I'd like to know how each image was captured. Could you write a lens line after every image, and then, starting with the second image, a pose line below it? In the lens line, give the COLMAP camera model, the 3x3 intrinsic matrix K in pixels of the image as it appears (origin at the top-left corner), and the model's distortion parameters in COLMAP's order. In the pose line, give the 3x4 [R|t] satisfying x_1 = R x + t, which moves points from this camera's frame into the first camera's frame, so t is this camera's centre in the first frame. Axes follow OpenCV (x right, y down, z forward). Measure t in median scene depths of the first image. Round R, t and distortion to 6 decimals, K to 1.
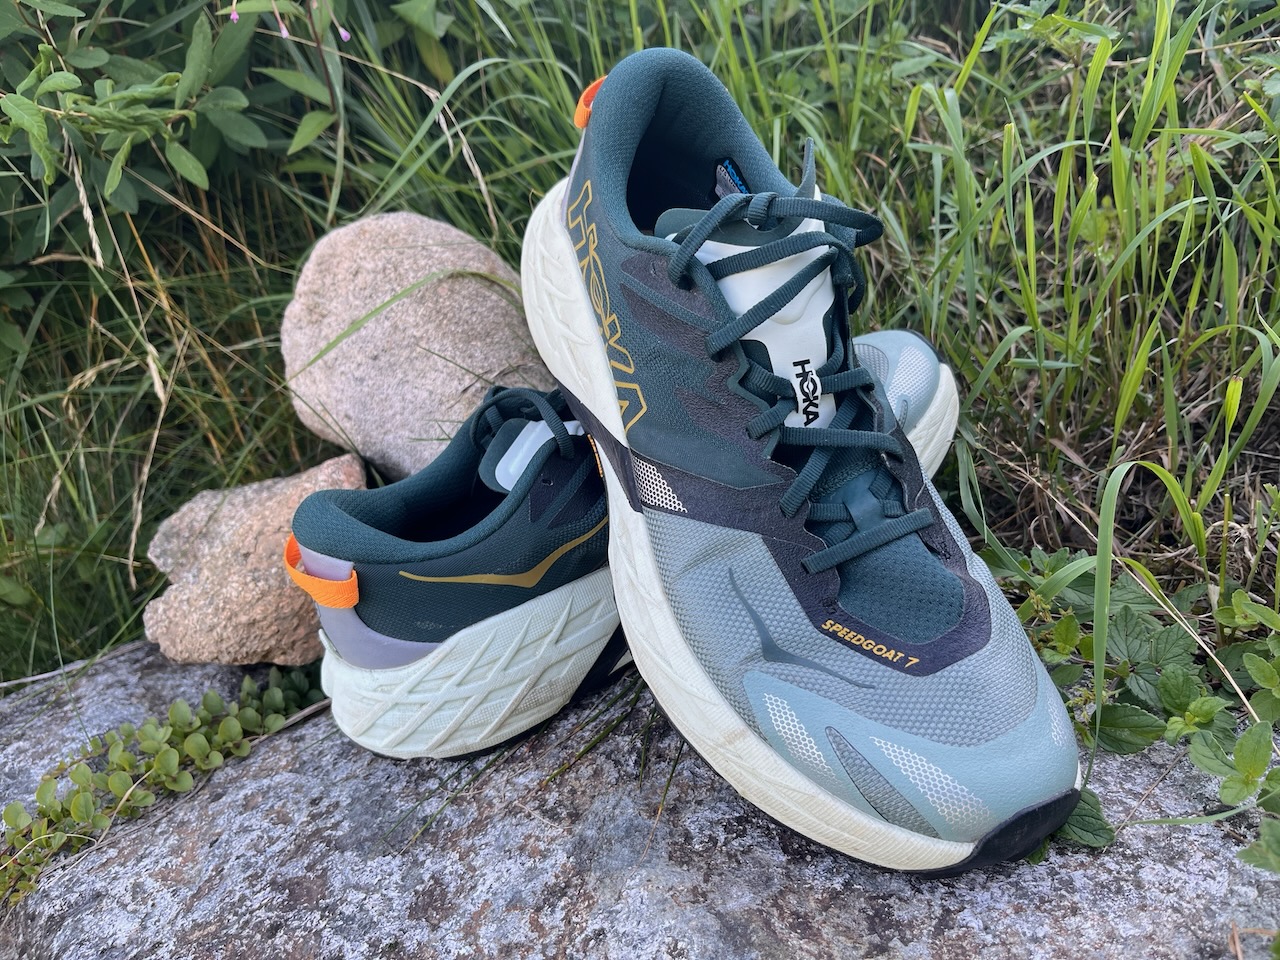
lens RADIAL K [[982.4, 0, 648.1], [0, 982.4, 481.8], [0, 0, 1]] dist [0.052750, -0.111196]
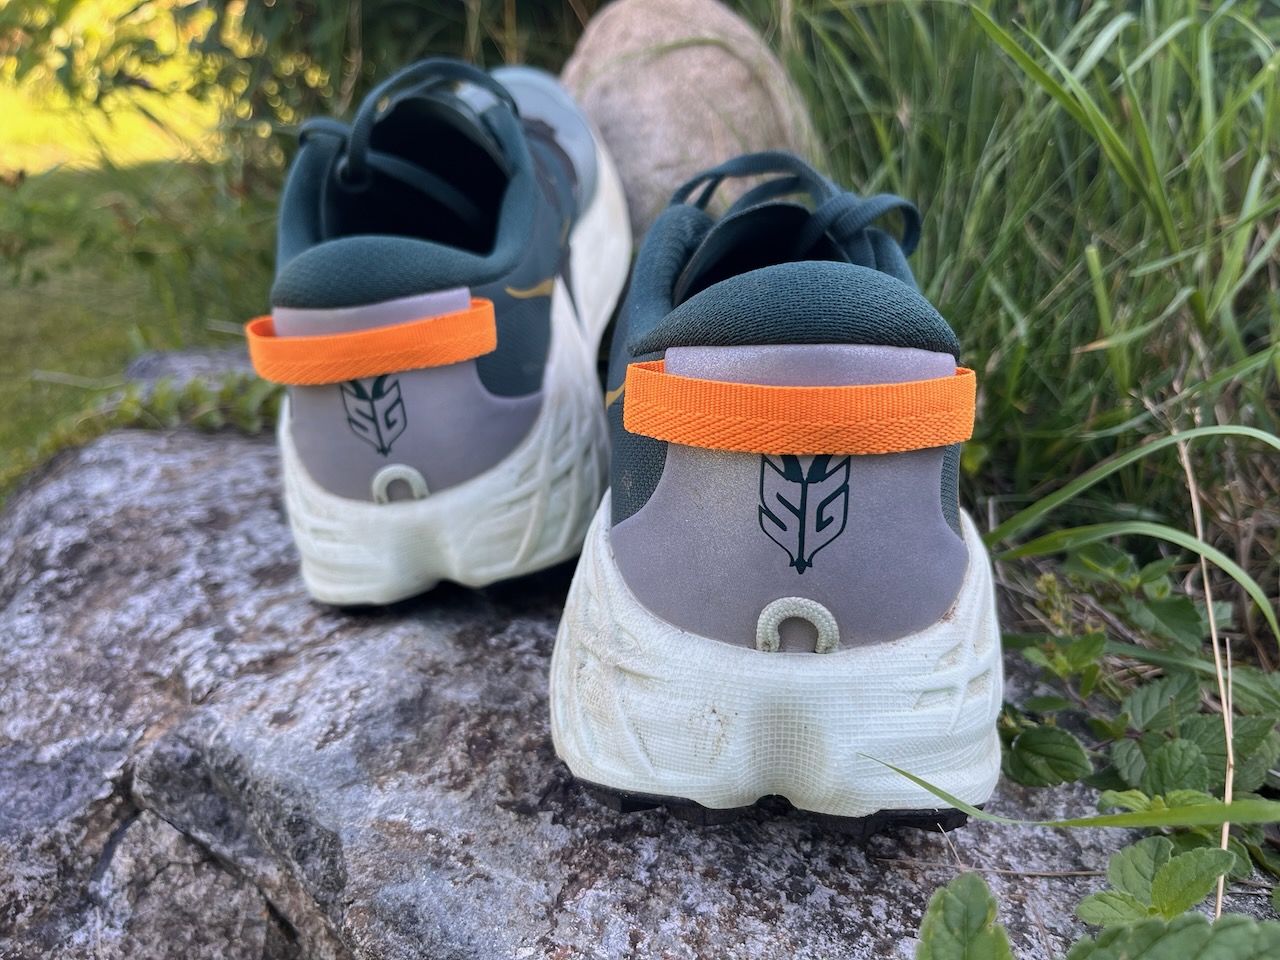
lens RADIAL K [[982.4, 0, 659.6], [0, 982.4, 512.5], [0, 0, 1]] dist [0.052750, -0.111196]
pose [[0.823145, 0.429112, -0.371881, 0.352340], [-0.417346, 0.901287, 0.116211, 0.095273], [0.385039, 0.059544, 0.920978, 0.228455]]
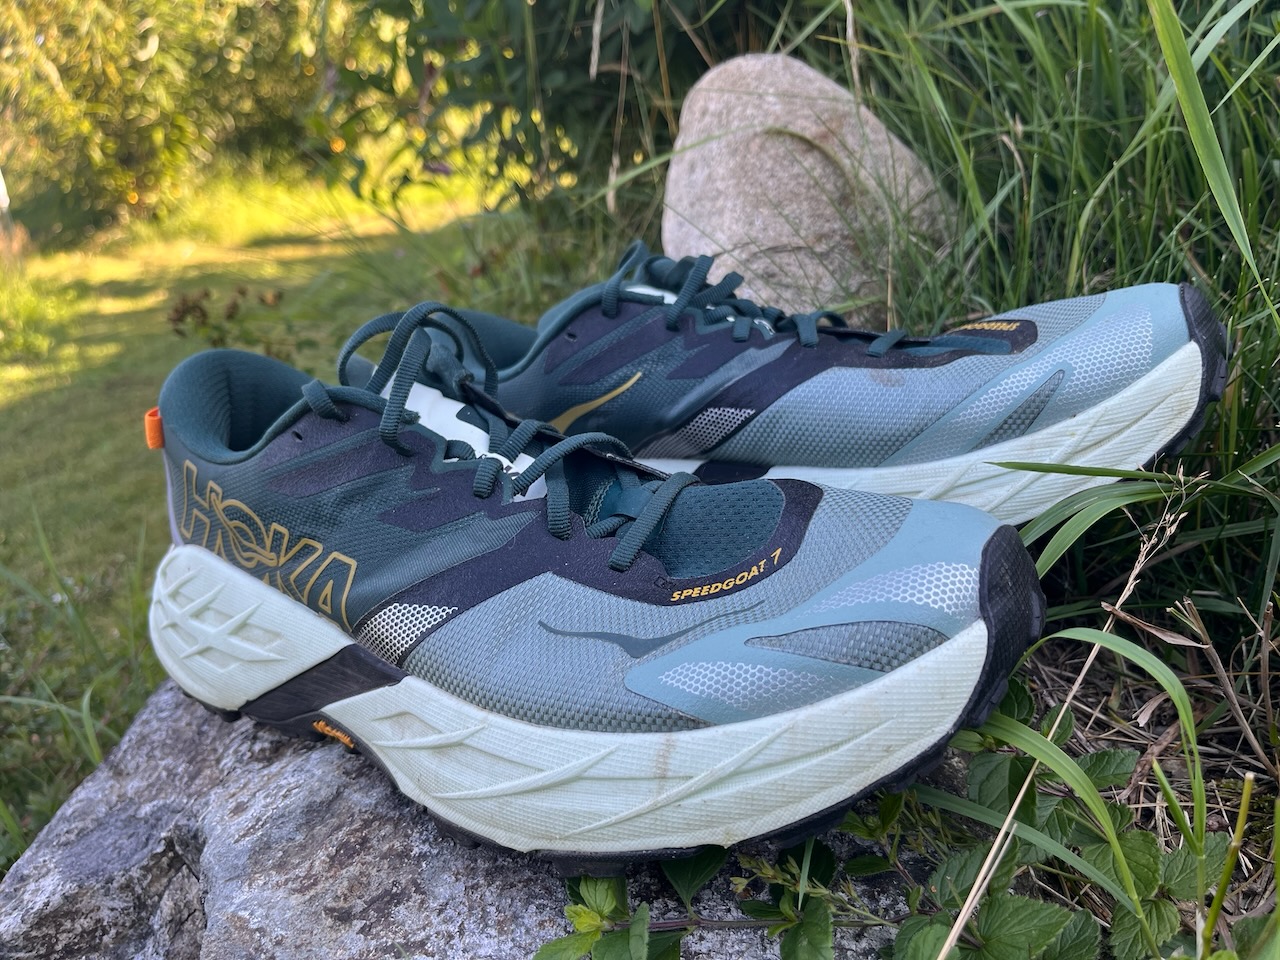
lens RADIAL K [[982.4, 0, 658.1], [0, 982.4, 504.4], [0, 0, 1]] dist [0.052750, -0.111196]
pose [[0.639854, 0.406402, -0.652245, 0.593958], [-0.309144, 0.913146, 0.265694, -0.136275], [0.703574, 0.031632, 0.709917, 0.385998]]
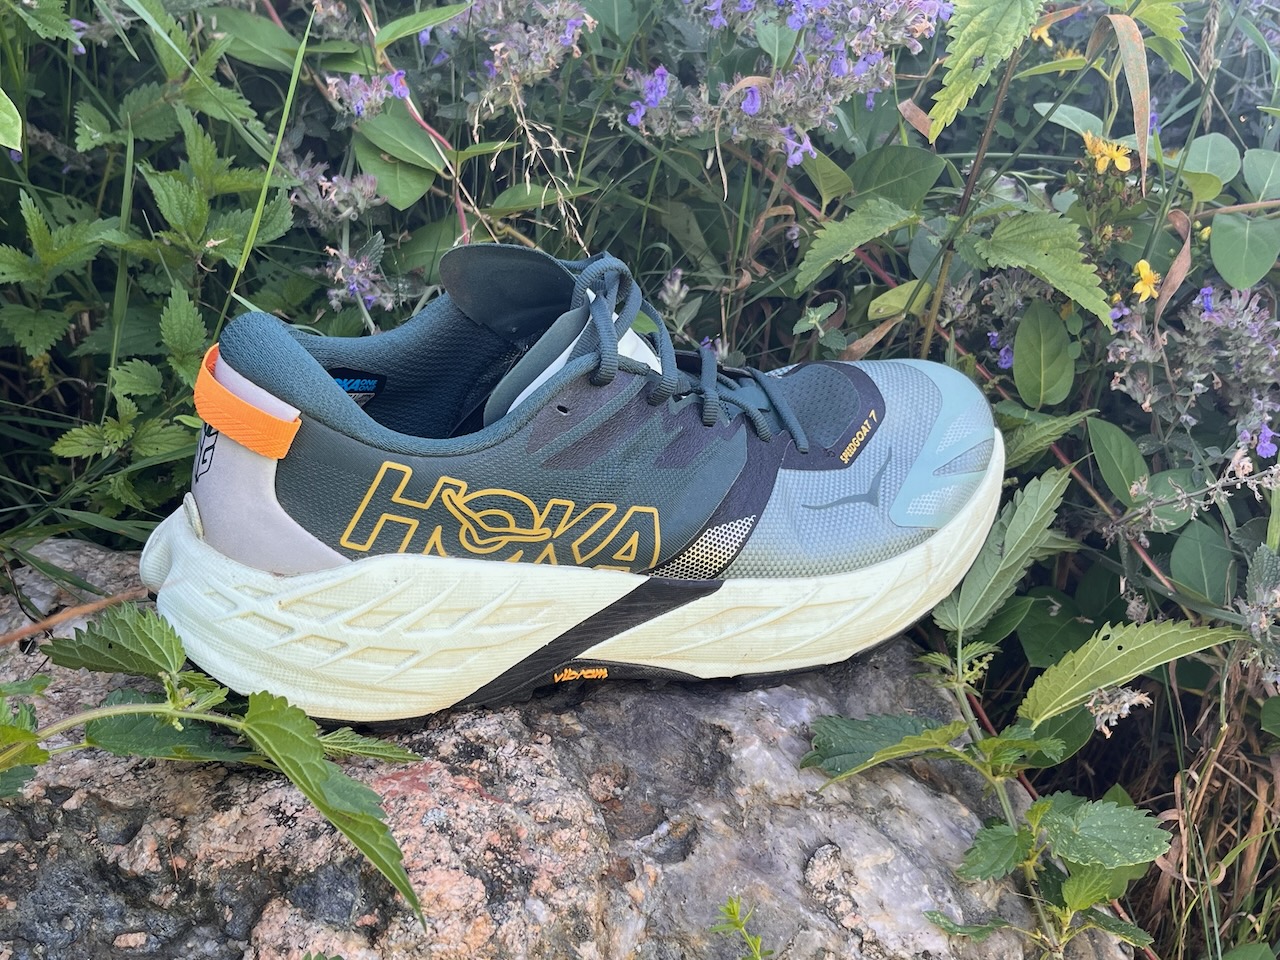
lens RADIAL K [[1545.8, 0, 642.3], [0, 1545.8, 483.8], [0, 0, 1]] dist [0.016981, 0.000000]
pose [[0.902537, 0.257575, 0.345083, -0.418179], [-0.312684, 0.943000, 0.113929, -0.001568], [-0.296068, -0.210727, 0.931632, -0.400603]]
